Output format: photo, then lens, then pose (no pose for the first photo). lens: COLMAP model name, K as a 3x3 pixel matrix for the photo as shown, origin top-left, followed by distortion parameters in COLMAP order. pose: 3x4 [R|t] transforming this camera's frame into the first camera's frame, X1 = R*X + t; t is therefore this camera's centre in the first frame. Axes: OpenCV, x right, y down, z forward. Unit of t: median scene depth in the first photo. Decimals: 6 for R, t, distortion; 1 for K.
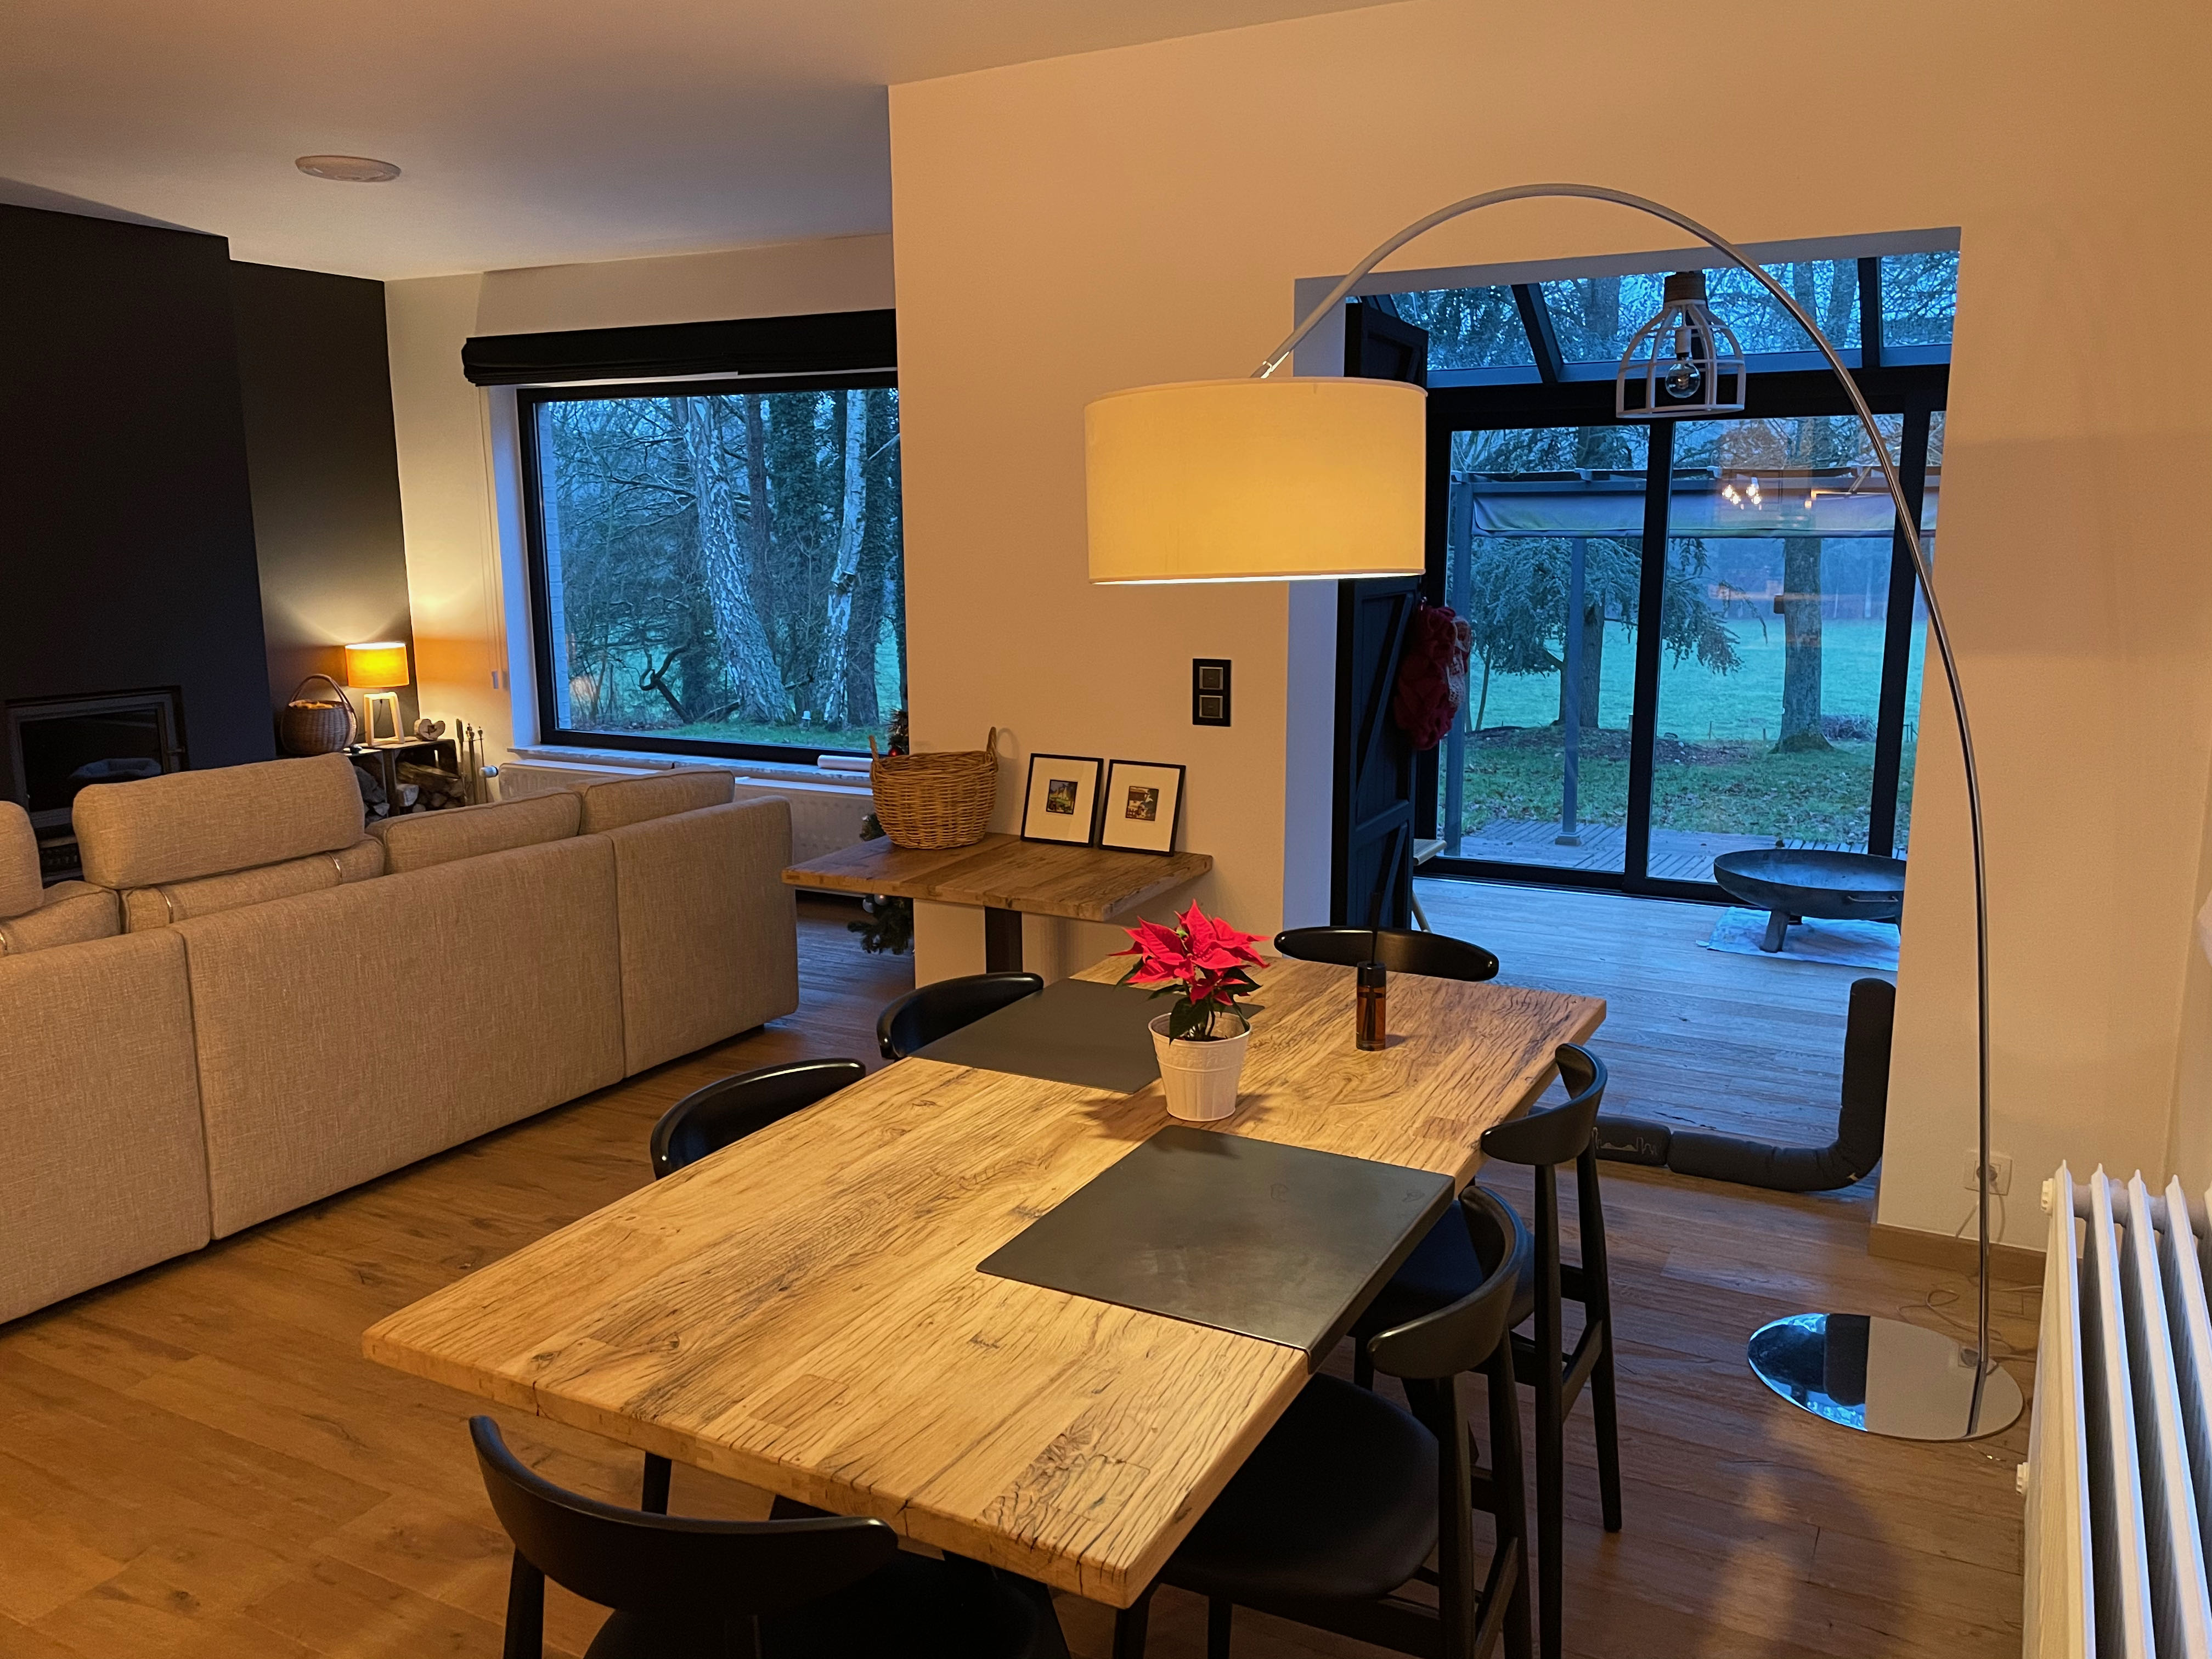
lens RADIAL K [[1680.0, 0, 1110.4], [0, 1680.0, 817.7], [0, 0, 1]] dist [0.049760, -0.014026]
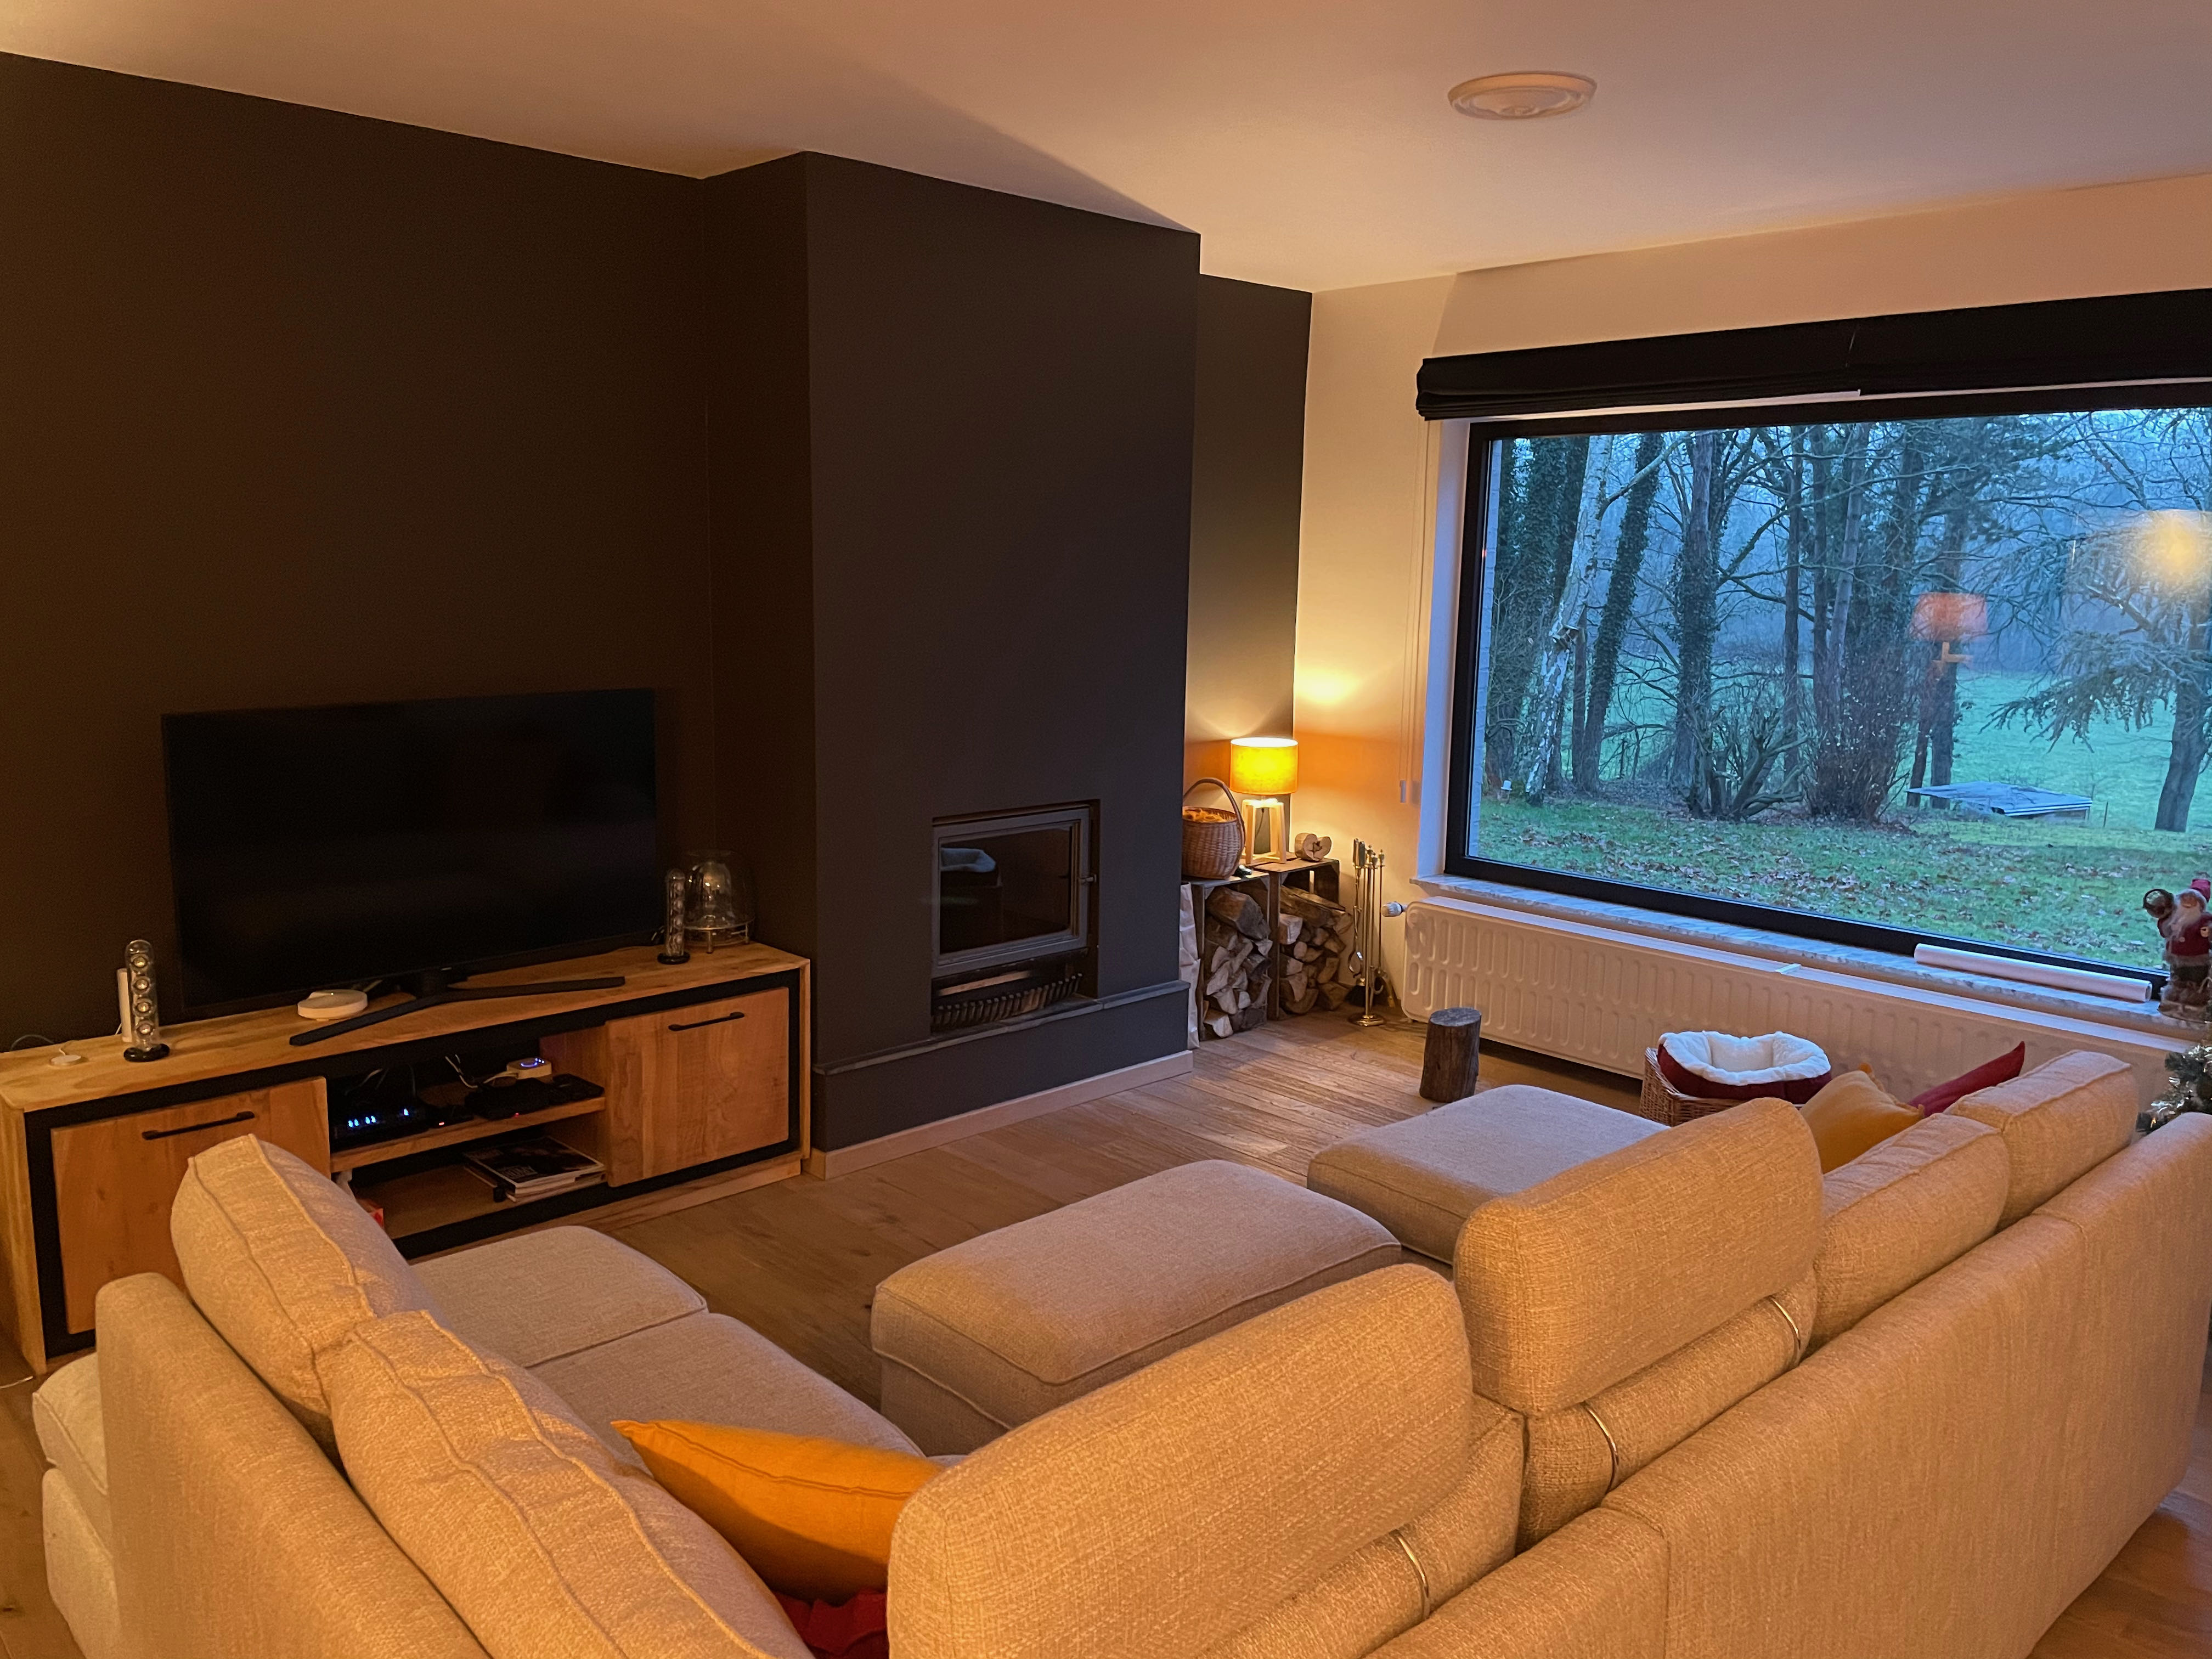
lens RADIAL K [[1680.0, 0, 1103.4], [0, 1680.0, 839.1], [0, 0, 1]] dist [0.049760, -0.014026]
pose [[0.946163, 0.073115, -0.315325, -0.247652], [-0.075091, 0.997159, 0.005896, -0.053684], [0.314860, 0.018099, 0.948965, 0.213231]]
